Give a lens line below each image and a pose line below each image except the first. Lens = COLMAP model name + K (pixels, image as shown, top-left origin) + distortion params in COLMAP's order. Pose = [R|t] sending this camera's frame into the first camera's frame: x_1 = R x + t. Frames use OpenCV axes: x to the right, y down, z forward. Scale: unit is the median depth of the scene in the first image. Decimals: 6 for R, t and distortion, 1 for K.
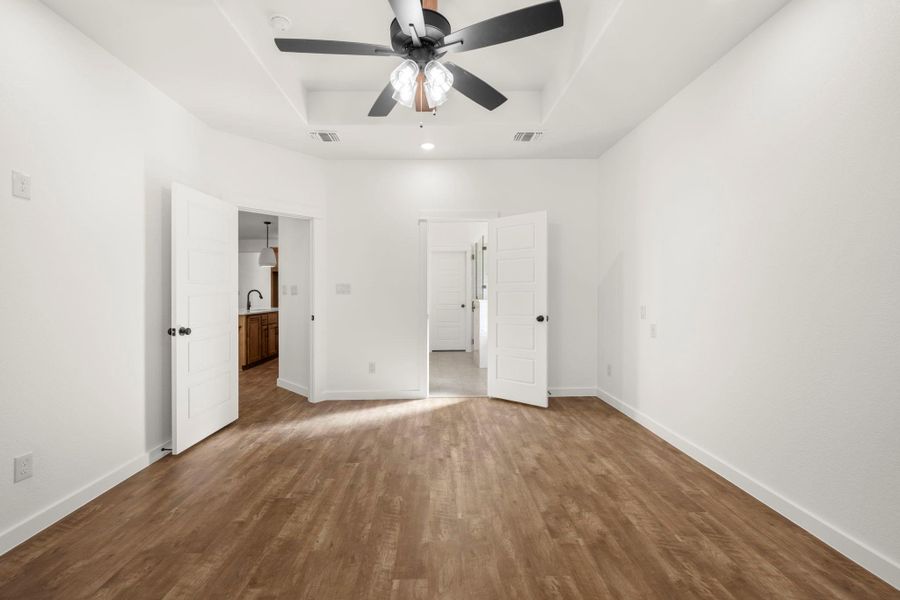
lens RADIAL K [[399.3, 0, 450.0], [0, 399.3, 300.0], [0, 0, 1]] dist [-0.013122, 0.000299]
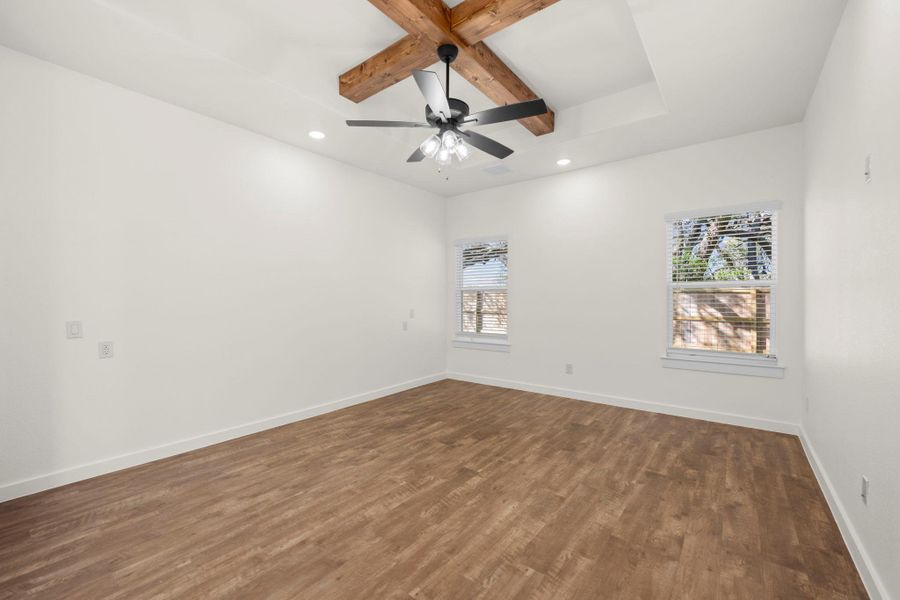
lens RADIAL K [[367.5, 0, 451.4], [0, 367.5, 301.7], [0, 0, 1]] dist [0.000977, 0.000107]
pose [[-0.784197, 0.005177, 0.620490, -0.729894], [0.021295, 0.999601, 0.018573, -0.026993], [-0.620146, 0.027778, -0.783994, 1.637316]]
